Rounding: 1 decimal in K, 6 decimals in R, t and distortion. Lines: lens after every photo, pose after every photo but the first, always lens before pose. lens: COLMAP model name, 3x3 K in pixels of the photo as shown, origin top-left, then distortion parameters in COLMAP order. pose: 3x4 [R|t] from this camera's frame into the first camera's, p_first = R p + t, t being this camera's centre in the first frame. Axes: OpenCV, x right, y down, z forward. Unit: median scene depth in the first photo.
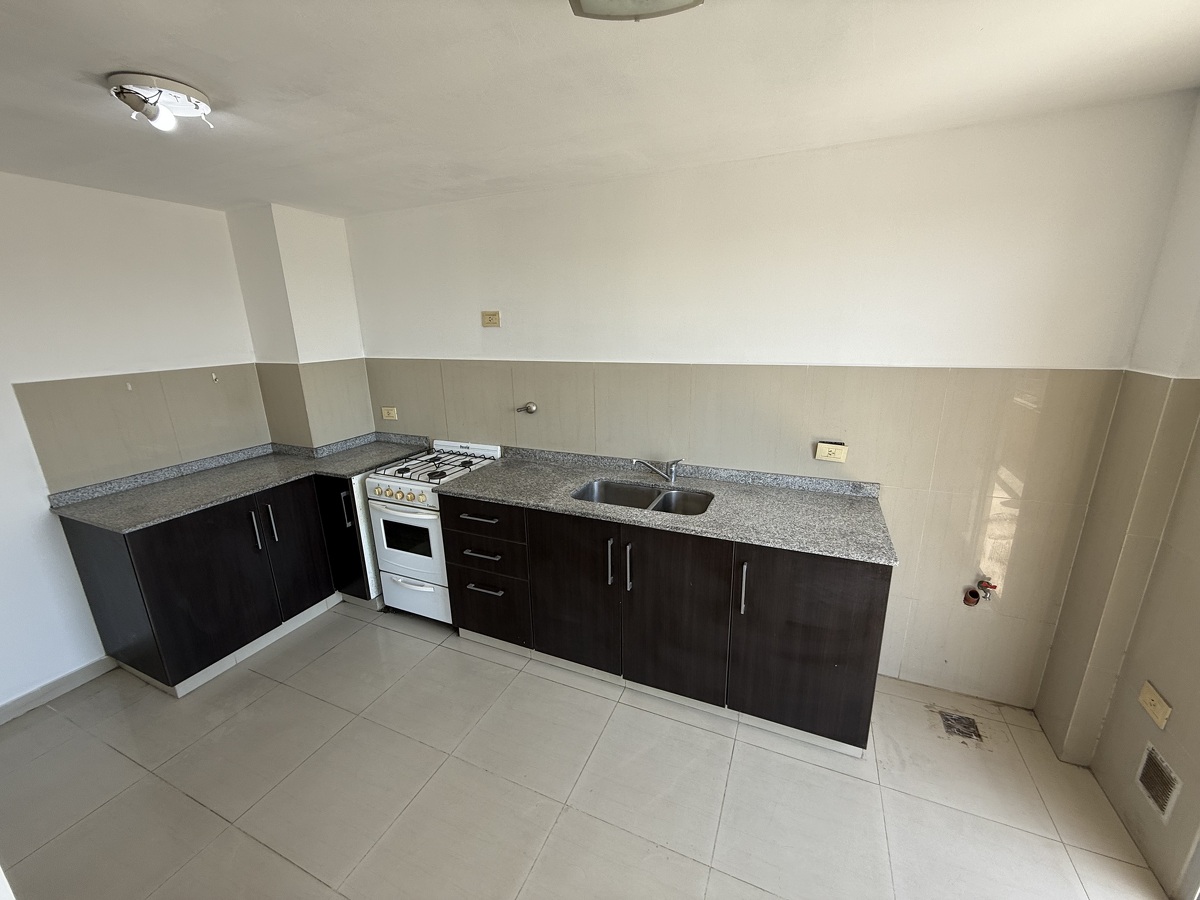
lens RADIAL K [[479.3, 0, 596.7], [0, 479.3, 445.7], [0, 0, 1]] dist [0.001331, -0.000759]
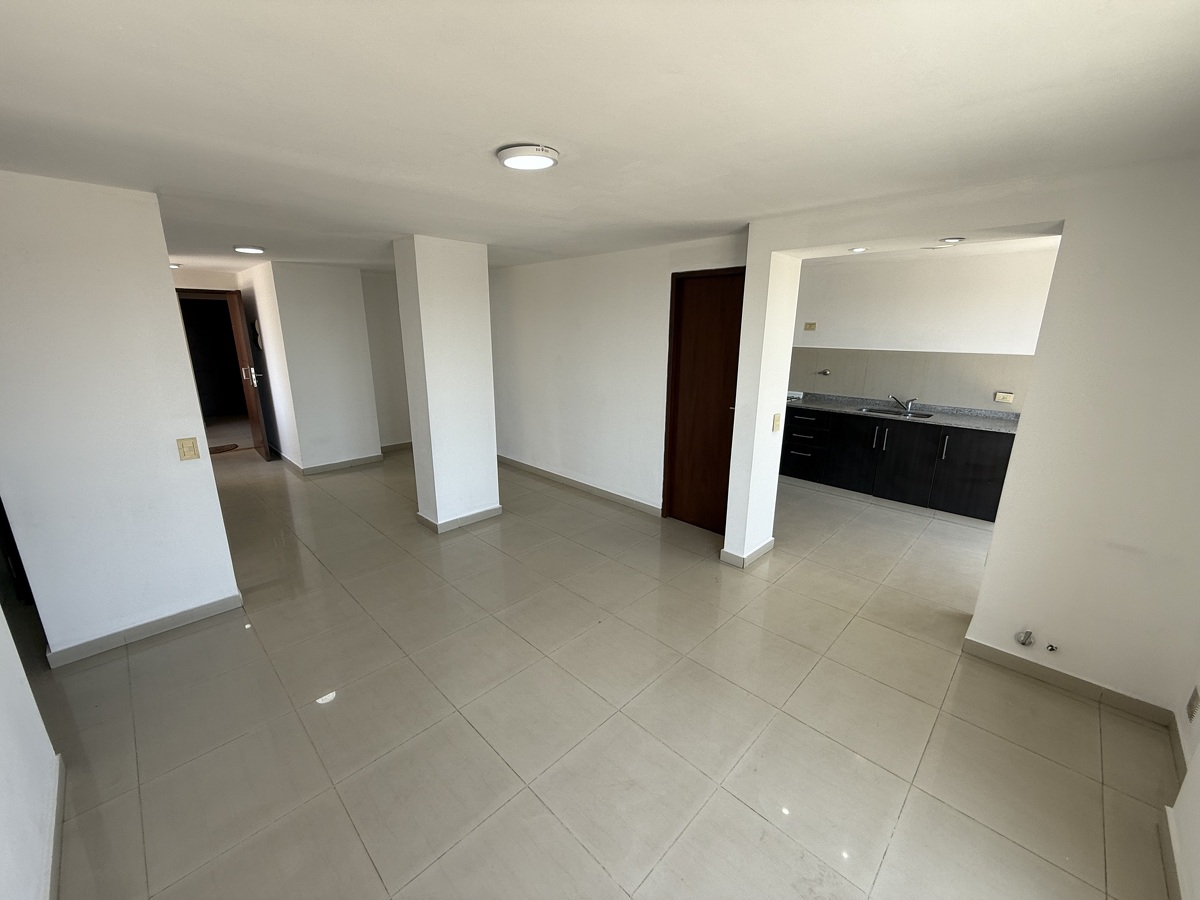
lens RADIAL K [[479.3, 0, 597.1], [0, 479.3, 449.0], [0, 0, 1]] dist [0.001331, -0.000759]
pose [[0.933781, 0.109985, -0.340524, -0.401190], [-0.108483, 0.993820, 0.023510, 0.369991], [0.341005, 0.014988, 0.939942, -1.482135]]
